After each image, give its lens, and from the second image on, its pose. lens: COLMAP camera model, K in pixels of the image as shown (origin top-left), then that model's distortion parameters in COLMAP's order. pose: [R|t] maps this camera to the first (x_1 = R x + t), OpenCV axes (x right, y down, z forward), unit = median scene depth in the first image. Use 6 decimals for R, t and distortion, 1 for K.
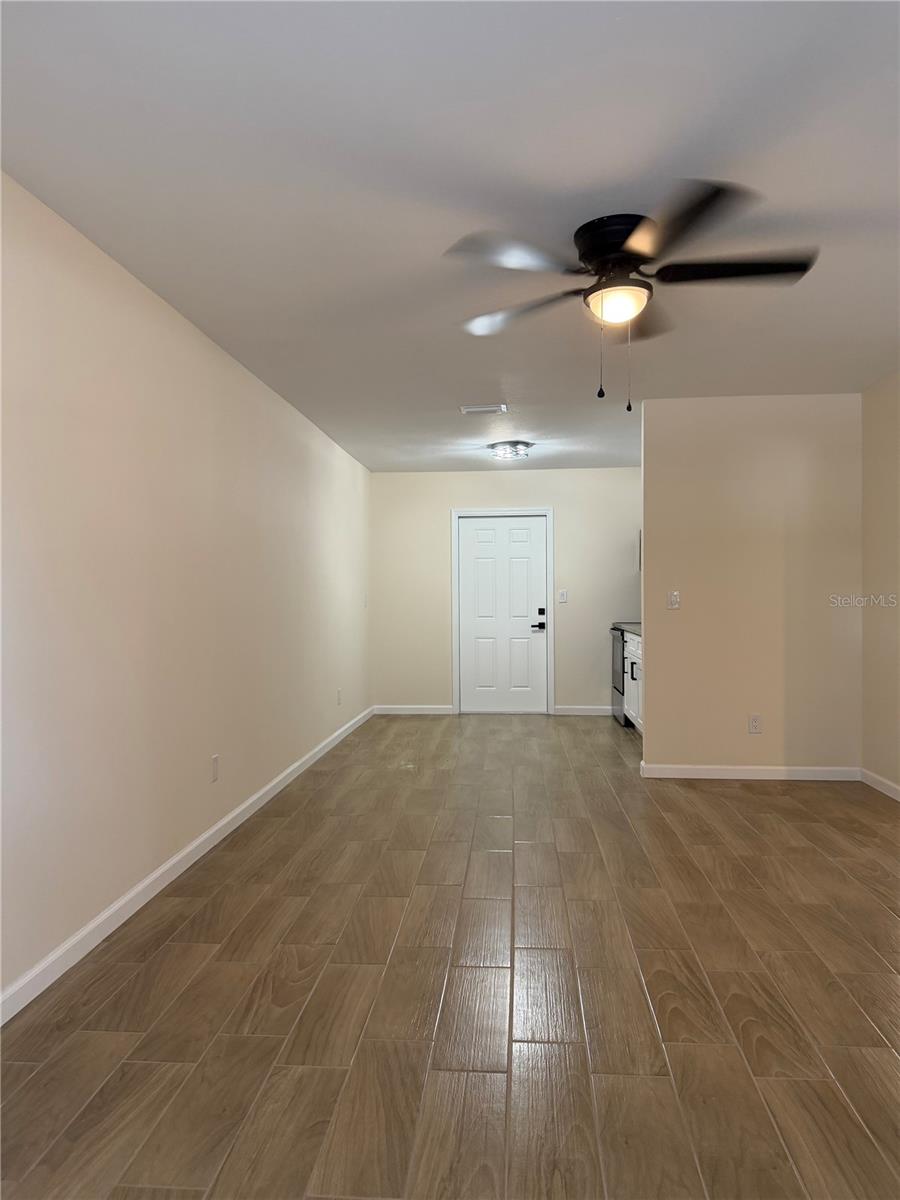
lens RADIAL K [[853.1, 0, 454.5], [0, 853.1, 597.7], [0, 0, 1]] dist [0.095502, -0.119038]
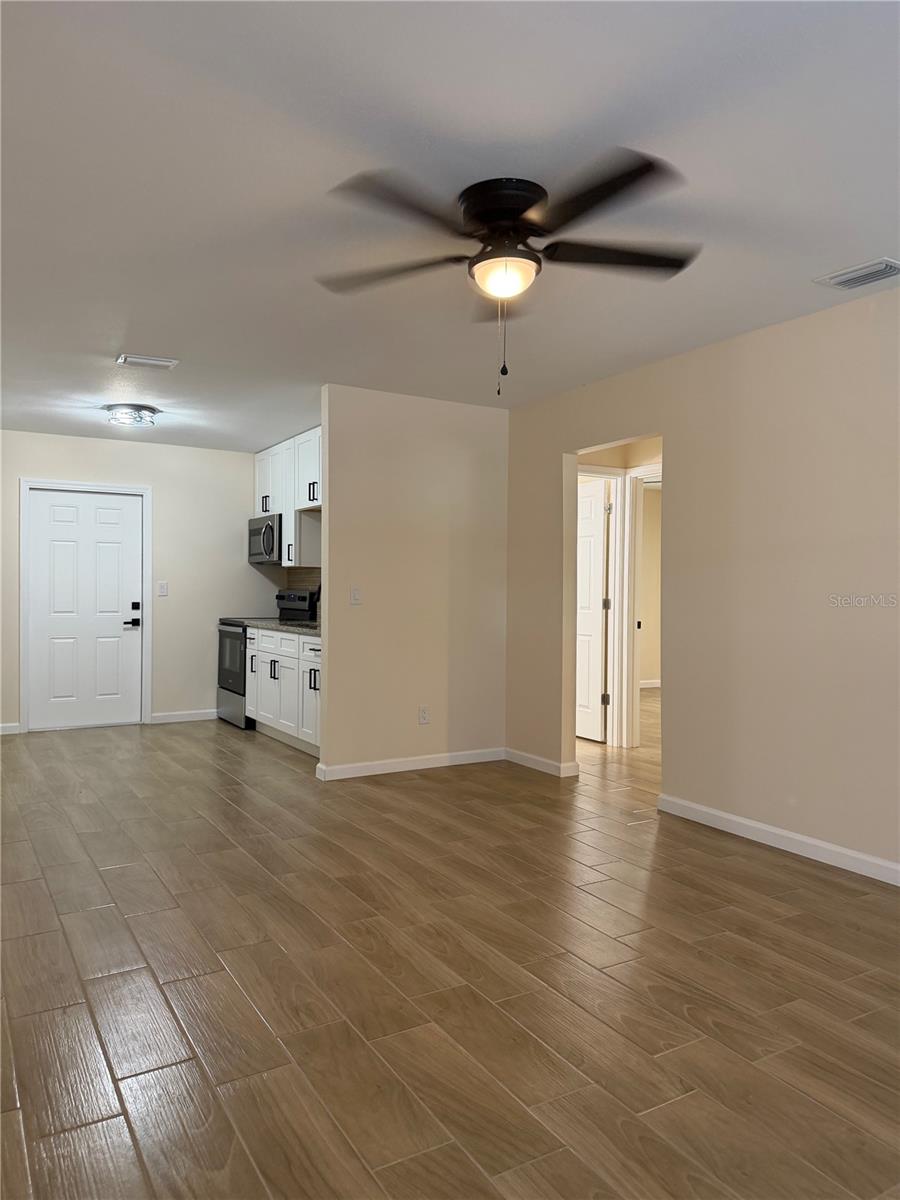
lens RADIAL K [[853.1, 0, 454.5], [0, 853.1, 597.7], [0, 0, 1]] dist [0.095502, -0.119038]
pose [[0.818415, 0.005207, 0.574604, -0.212421], [-0.008818, 0.999955, 0.003498, 0.003046], [-0.574560, -0.007930, 0.818424, 0.151051]]
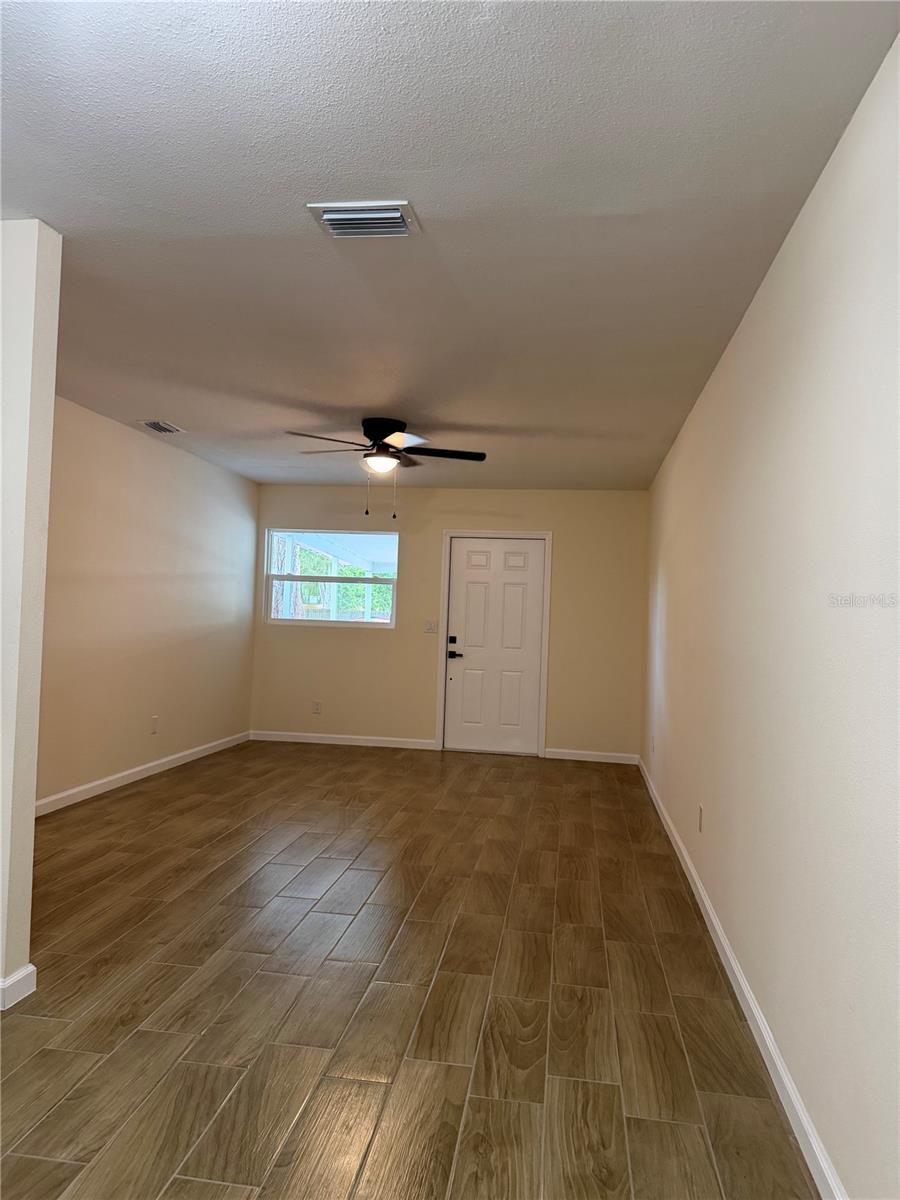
lens RADIAL K [[824.8, 0, 450.0], [0, 824.8, 600.0], [0, 0, 1]] dist [-0.001995, -0.001655]
pose [[-0.996996, -0.027281, 0.072483, -0.049688], [-0.028115, 0.999549, -0.010514, -0.018760], [-0.072163, -0.012520, -0.997314, 1.505316]]
